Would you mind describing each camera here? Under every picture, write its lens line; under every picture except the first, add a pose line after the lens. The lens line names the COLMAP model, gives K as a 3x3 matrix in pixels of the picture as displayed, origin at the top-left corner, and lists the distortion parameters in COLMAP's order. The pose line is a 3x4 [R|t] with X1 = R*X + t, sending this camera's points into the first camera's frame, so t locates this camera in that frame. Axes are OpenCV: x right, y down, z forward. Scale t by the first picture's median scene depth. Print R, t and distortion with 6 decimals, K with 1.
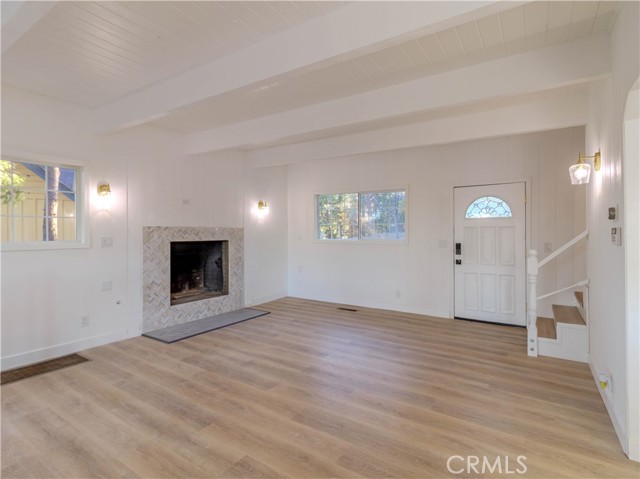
lens RADIAL K [[332.9, 0, 319.6], [0, 332.9, 237.0], [0, 0, 1]] dist [0.002644, 0.000438]
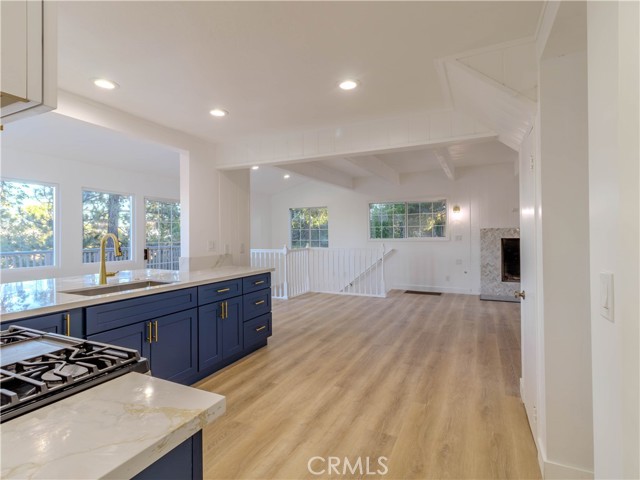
lens RADIAL K [[332.9, 0, 320.5], [0, 332.9, 235.4], [0, 0, 1]] dist [0.002644, 0.000438]
pose [[0.144859, 0.000035, -0.989452, 0.906719], [-0.003270, 0.999995, -0.000443, 0.004450], [0.989447, 0.003299, 0.144859, -0.014320]]
